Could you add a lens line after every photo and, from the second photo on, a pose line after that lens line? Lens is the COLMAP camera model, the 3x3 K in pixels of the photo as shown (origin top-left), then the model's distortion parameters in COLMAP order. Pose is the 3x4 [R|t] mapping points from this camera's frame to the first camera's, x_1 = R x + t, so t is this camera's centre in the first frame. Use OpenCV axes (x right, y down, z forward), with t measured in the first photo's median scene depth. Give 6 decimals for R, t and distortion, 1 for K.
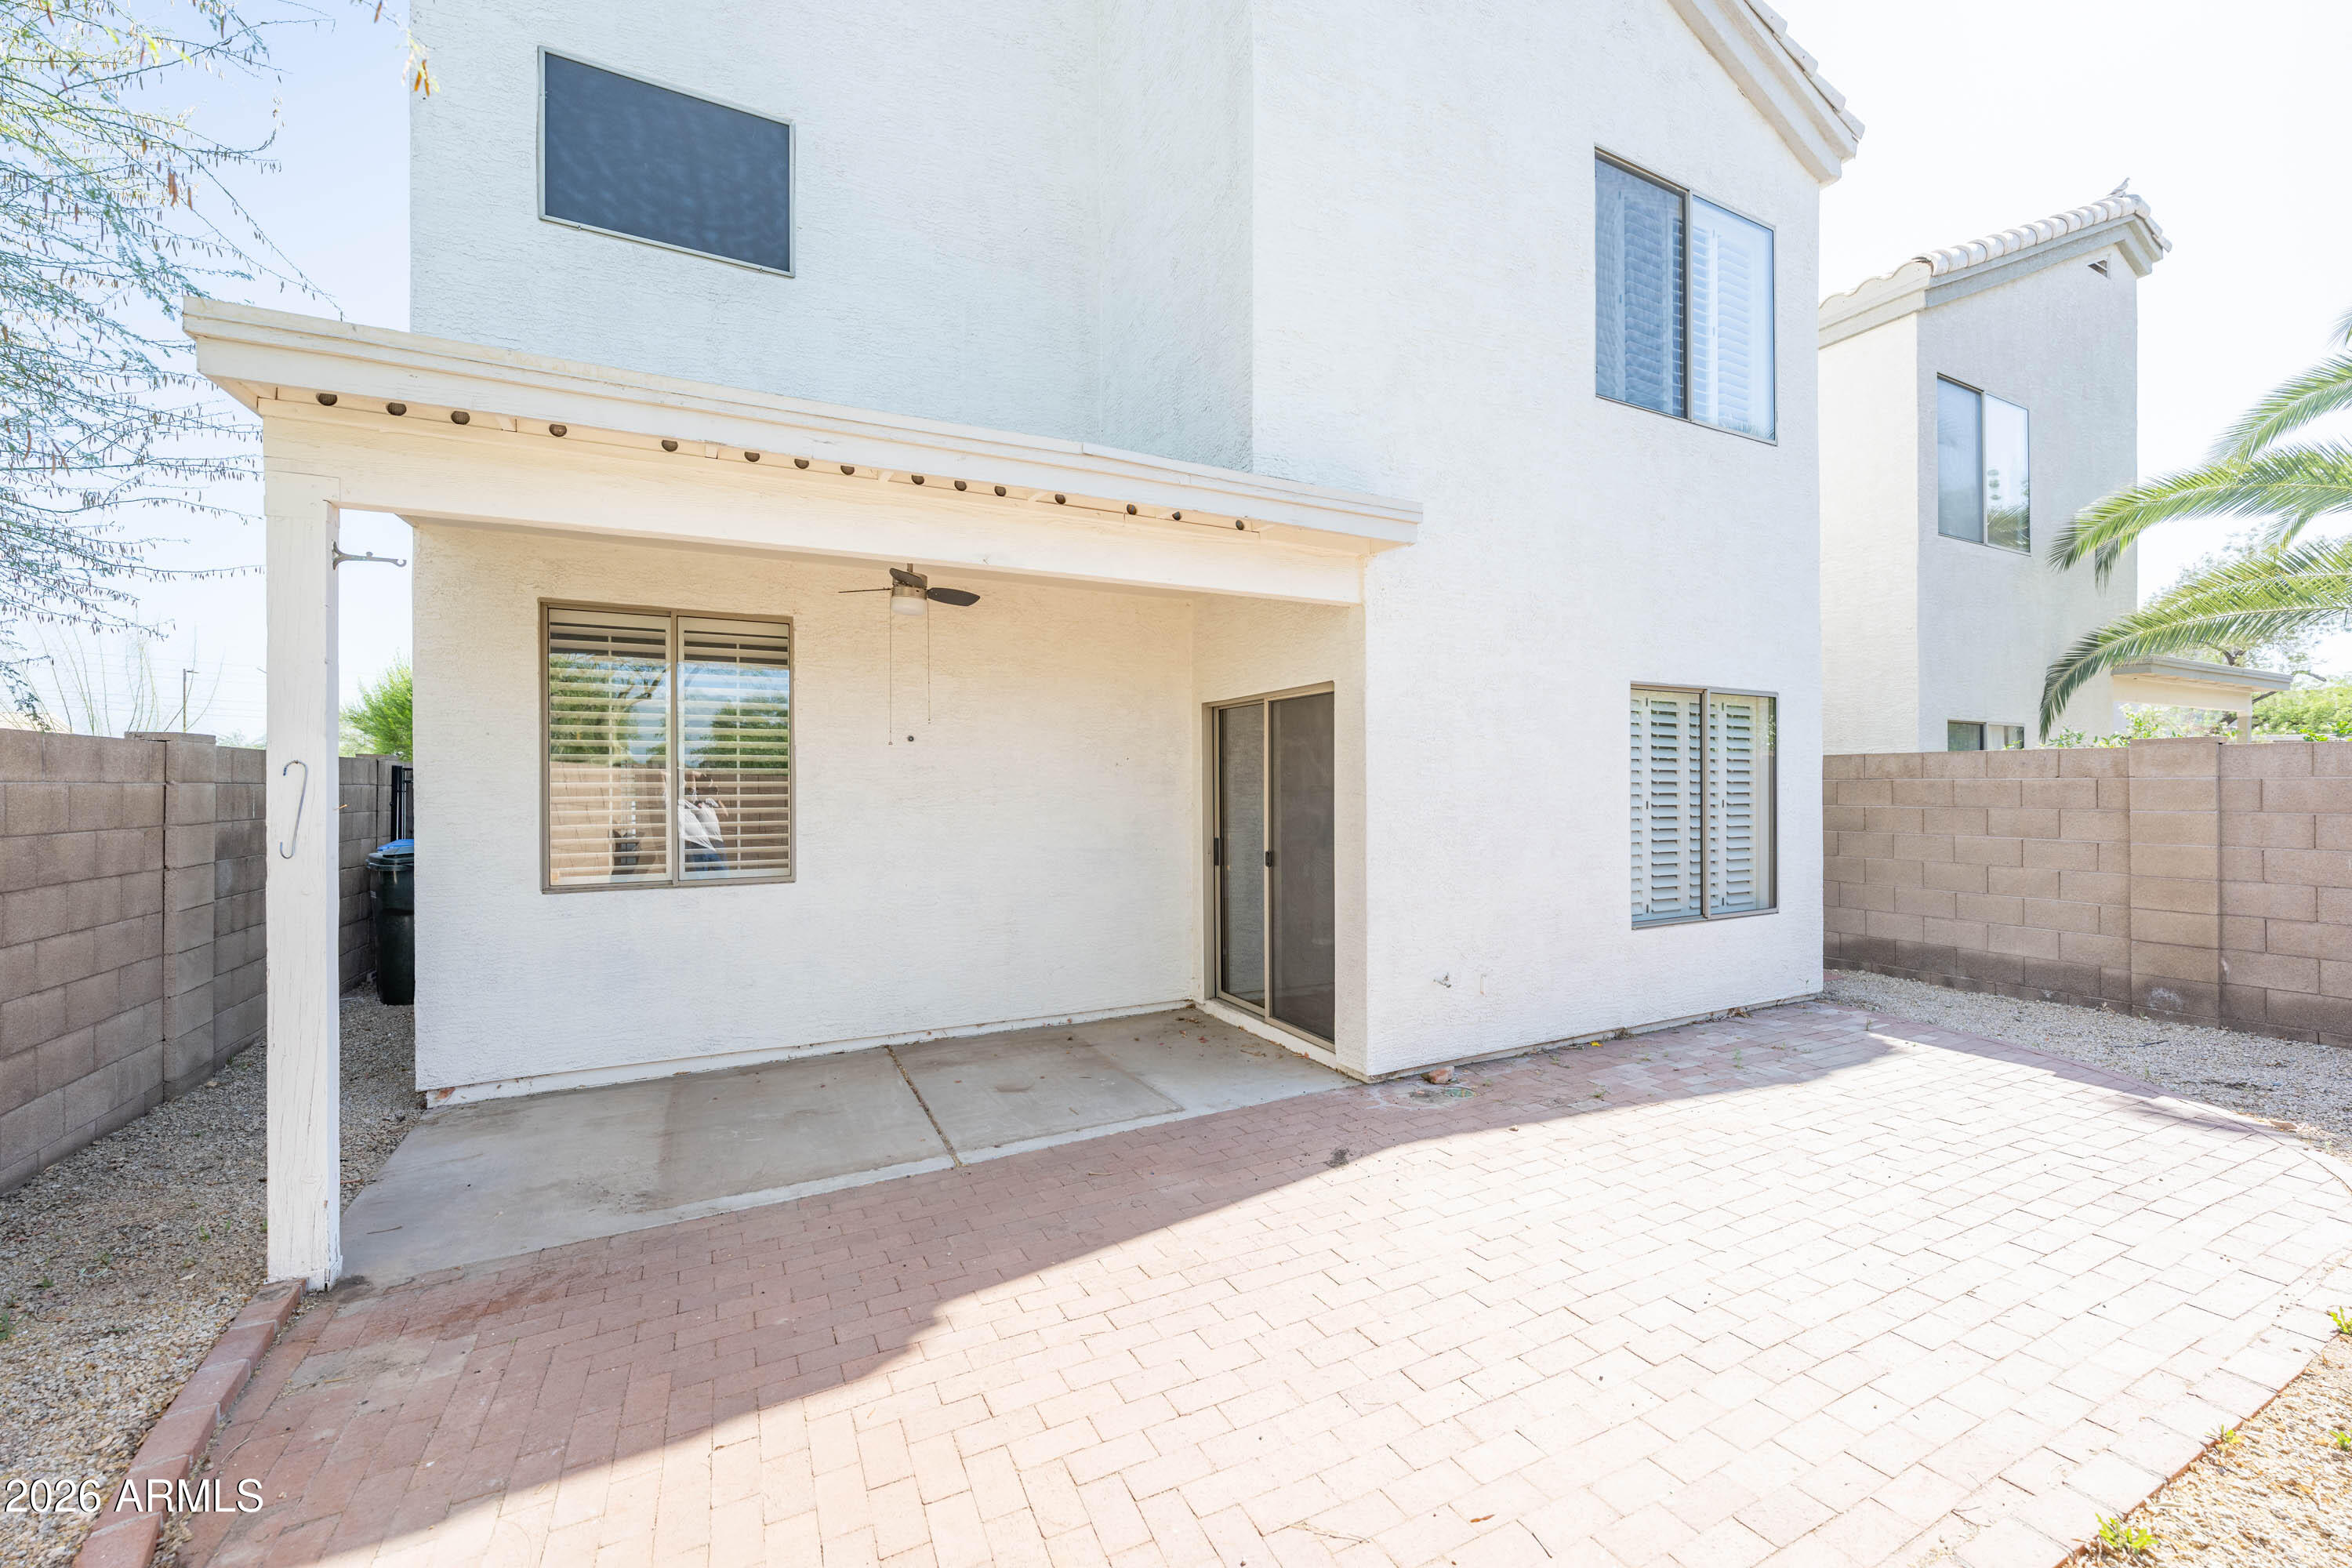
lens RADIAL K [[936.2, 0, 1189.8], [0, 936.2, 781.3], [0, 0, 1]] dist [-0.003120, 0.000402]
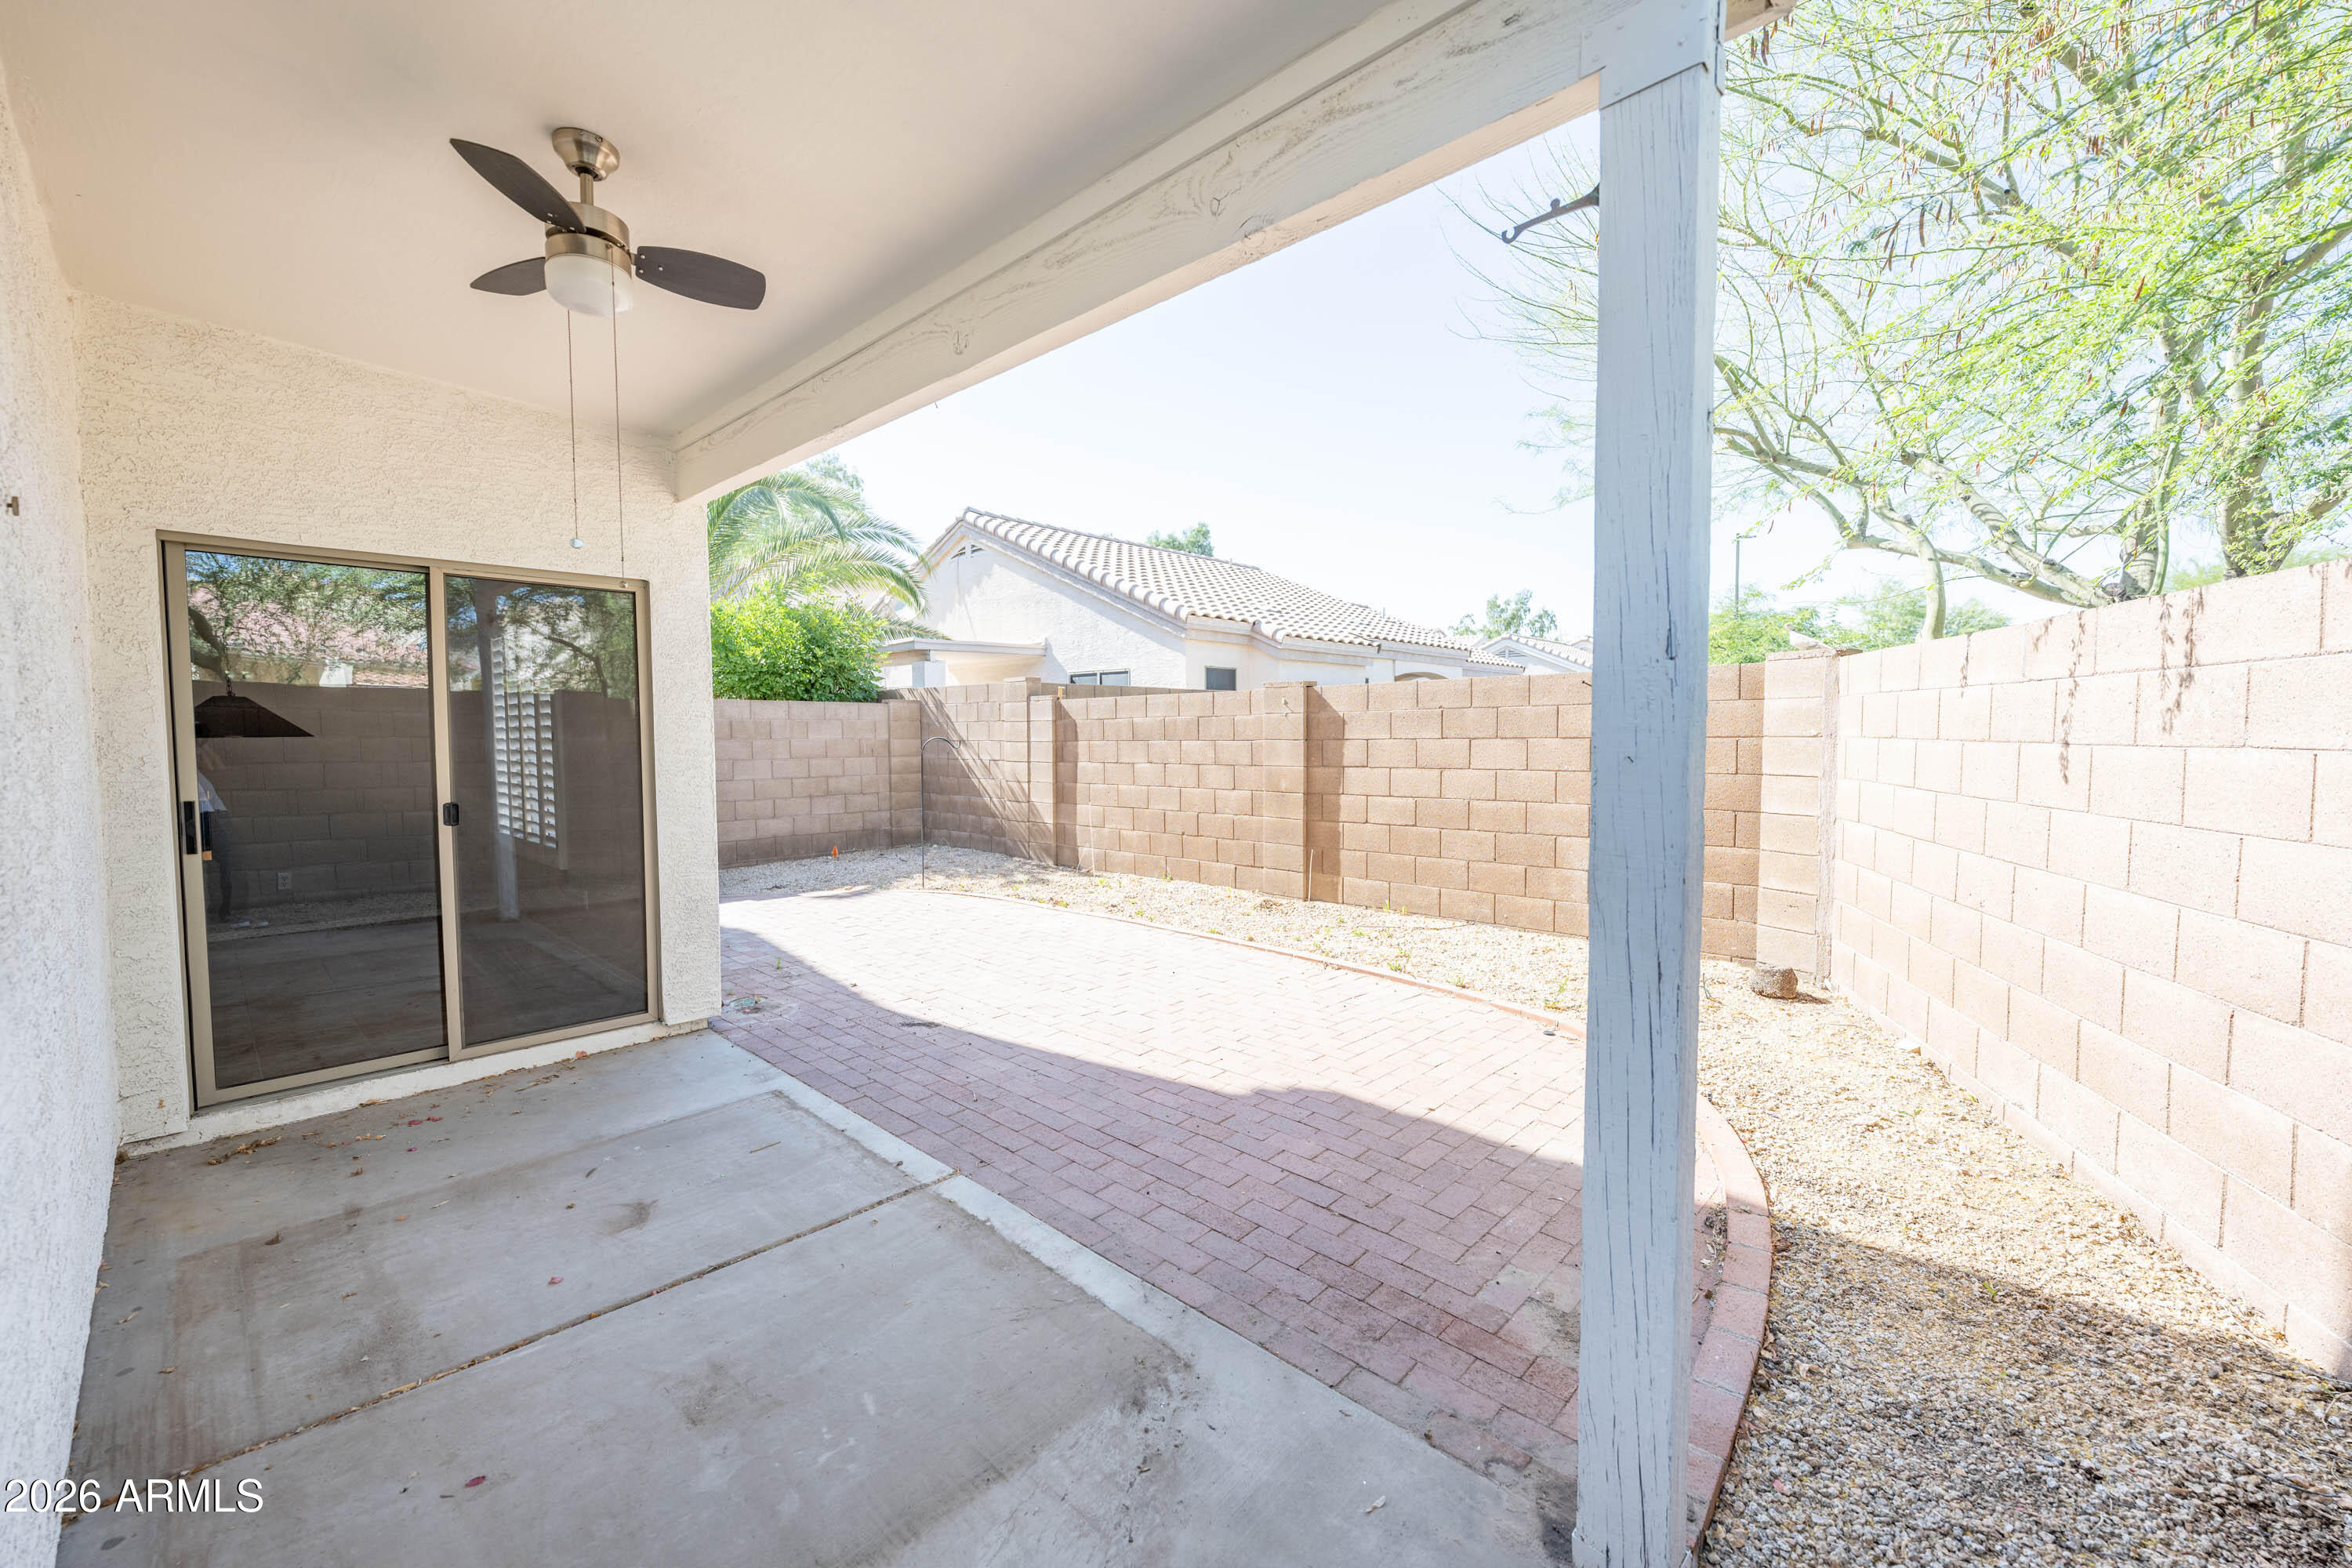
lens RADIAL K [[936.2, 0, 1170.9], [0, 936.2, 781.2], [0, 0, 1]] dist [-0.003120, 0.000402]
pose [[-0.336046, -0.043793, 0.940827, -0.862217], [0.002463, 0.998874, 0.047375, 0.036896], [-0.941842, 0.018238, -0.335560, 0.910695]]
